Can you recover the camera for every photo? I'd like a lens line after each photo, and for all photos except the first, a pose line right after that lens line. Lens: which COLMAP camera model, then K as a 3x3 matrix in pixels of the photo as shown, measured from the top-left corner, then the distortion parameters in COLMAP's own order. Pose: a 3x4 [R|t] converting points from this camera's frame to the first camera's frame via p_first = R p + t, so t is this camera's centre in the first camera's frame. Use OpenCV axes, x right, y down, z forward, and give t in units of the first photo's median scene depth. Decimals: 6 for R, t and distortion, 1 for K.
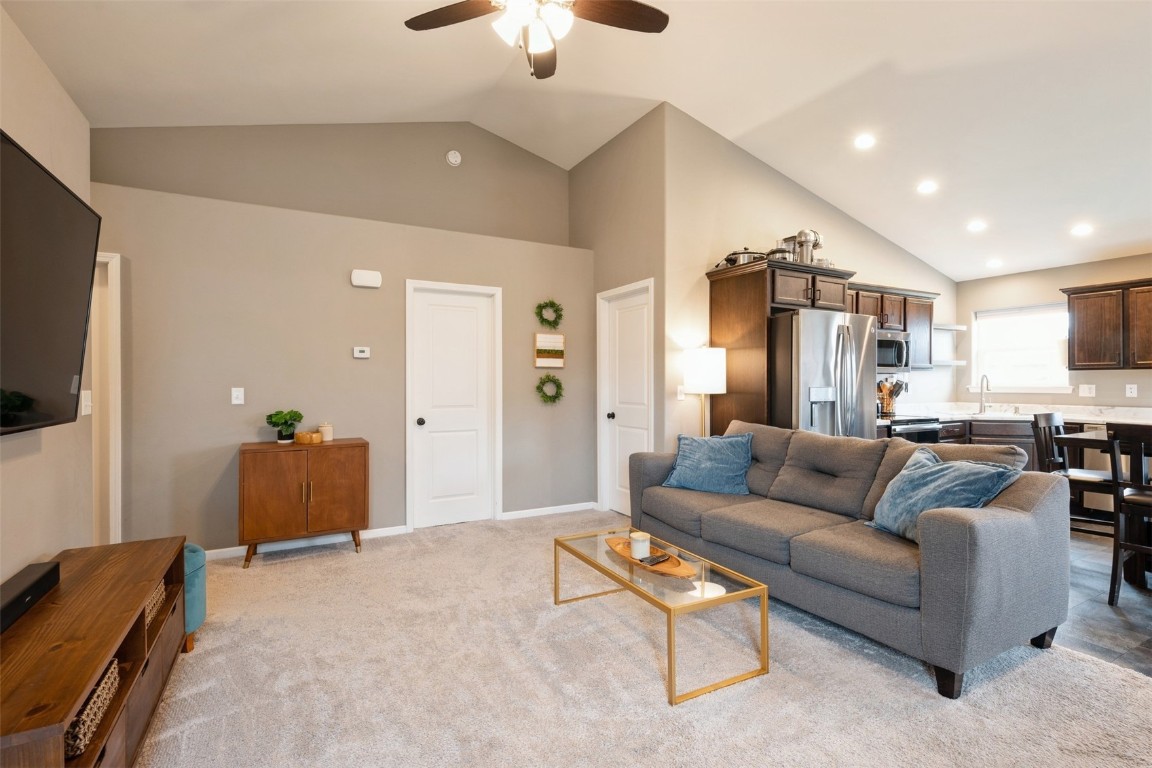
lens RADIAL K [[542.6, 0, 571.1], [0, 542.6, 386.0], [0, 0, 1]] dist [0.000496, 0.000795]
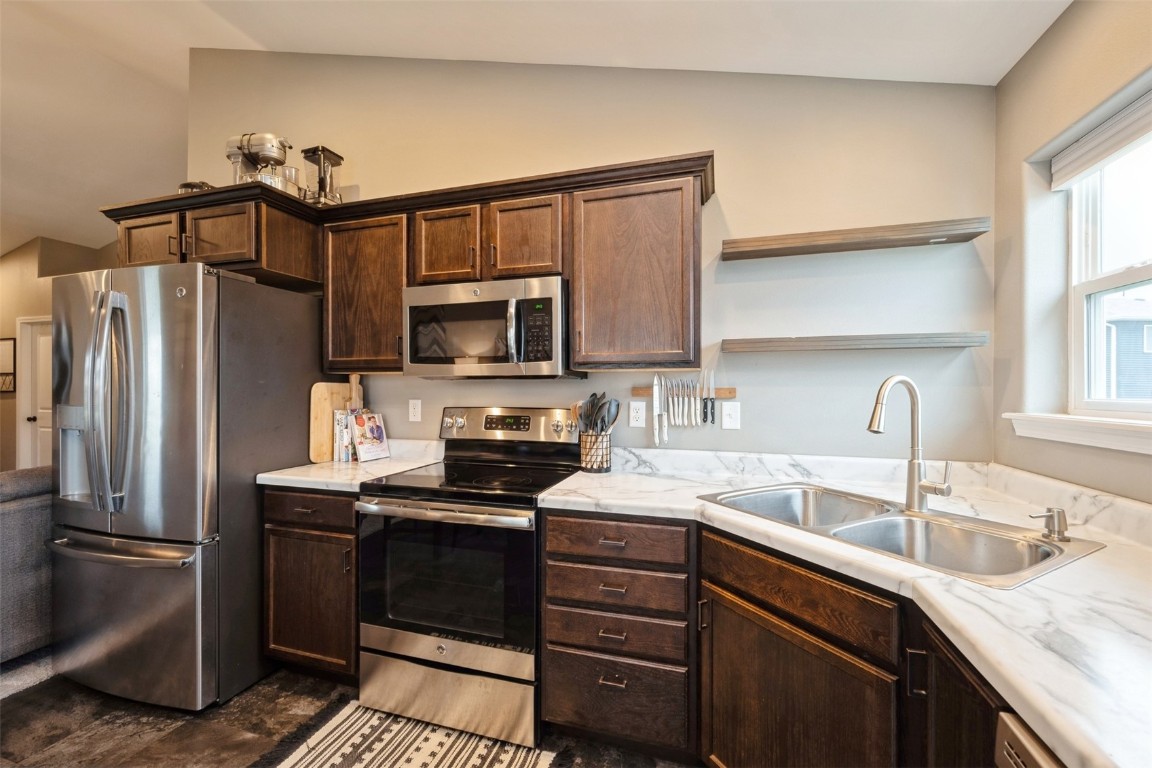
lens RADIAL K [[457.6, 0, 572.1], [0, 457.6, 386.9], [0, 0, 1]] dist [-0.006534, 0.001907]
pose [[0.702000, 0.001346, -0.712176, 1.010518], [-0.005779, 0.999976, -0.003806, -0.016473], [0.712154, 0.006788, 0.701991, 0.886088]]
